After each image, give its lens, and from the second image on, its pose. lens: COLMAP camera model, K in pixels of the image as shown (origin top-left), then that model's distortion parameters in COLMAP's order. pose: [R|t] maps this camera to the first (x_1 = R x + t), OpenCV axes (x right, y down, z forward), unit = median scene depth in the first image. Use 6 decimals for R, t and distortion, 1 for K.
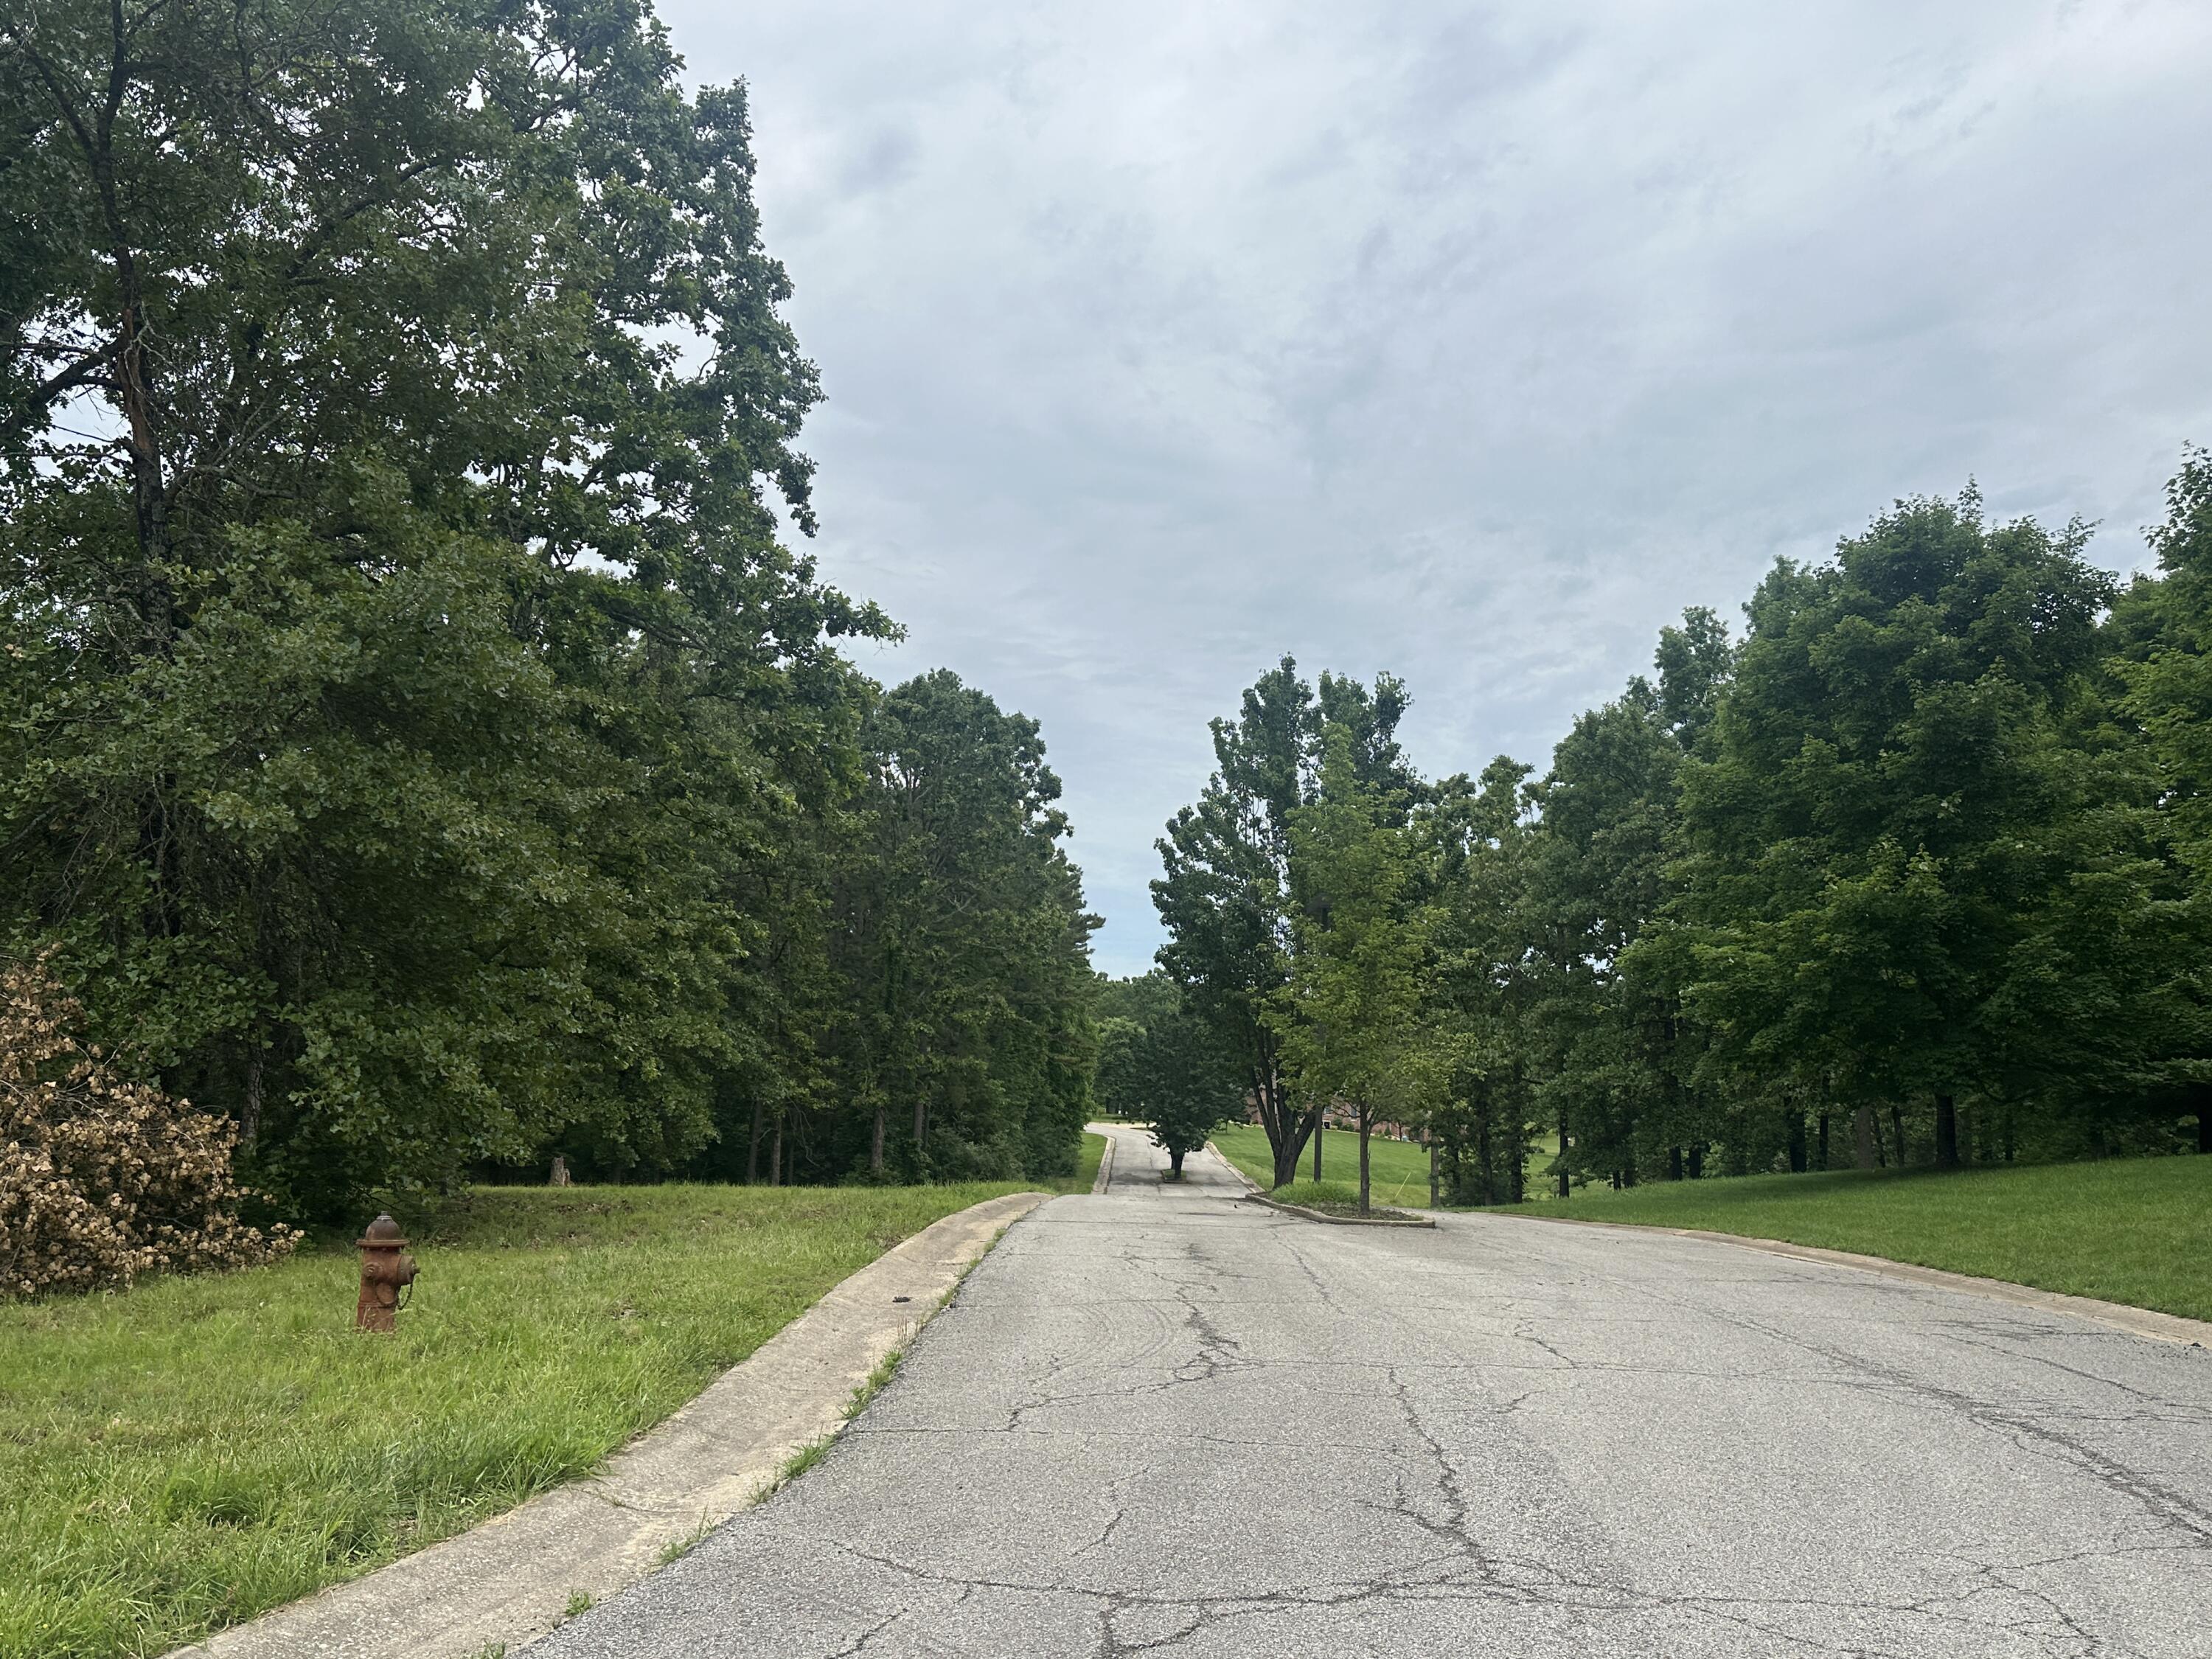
lens RADIAL K [[1780.9, 0, 1107.8], [0, 1780.9, 827.8], [0, 0, 1]] dist [0.056328, -0.068582]
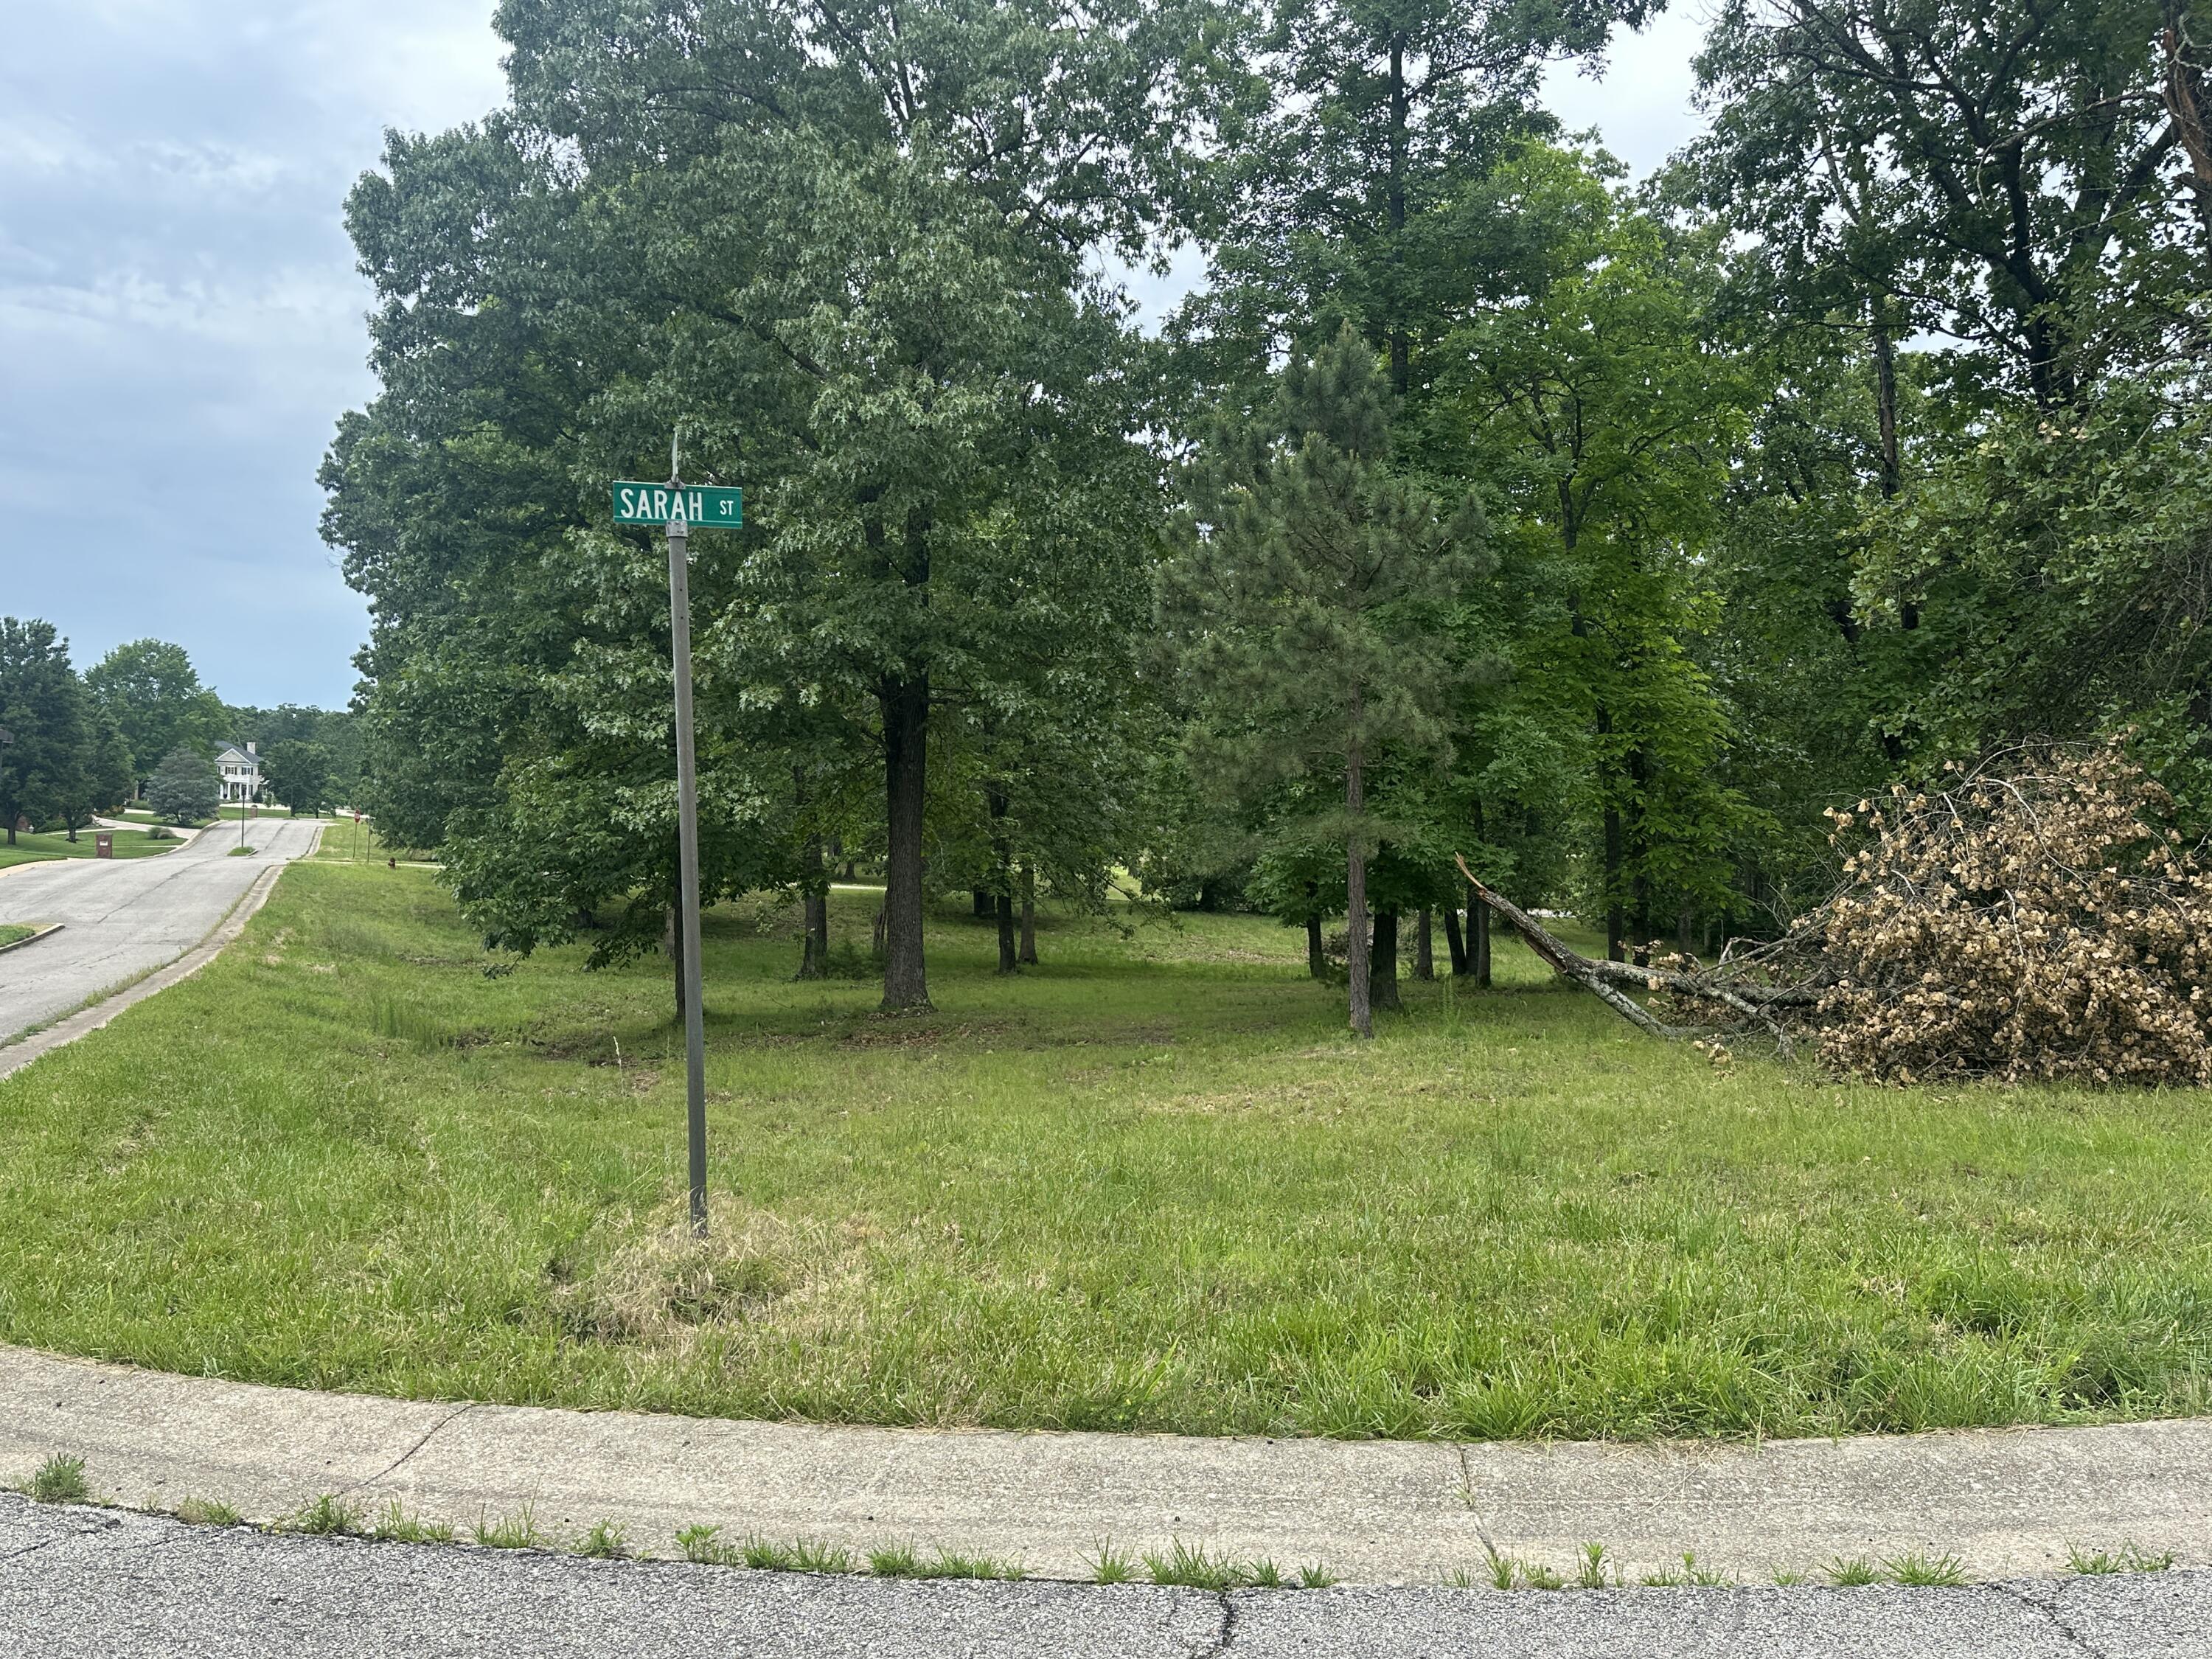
lens RADIAL K [[1780.9, 0, 1107.8], [0, 1780.9, 827.8], [0, 0, 1]] dist [0.056328, -0.068582]
pose [[0.409624, -0.033730, -0.911631, 0.070536], [0.131000, 0.991134, 0.022191, 0.027925], [0.902800, -0.128514, 0.410411, 0.122505]]
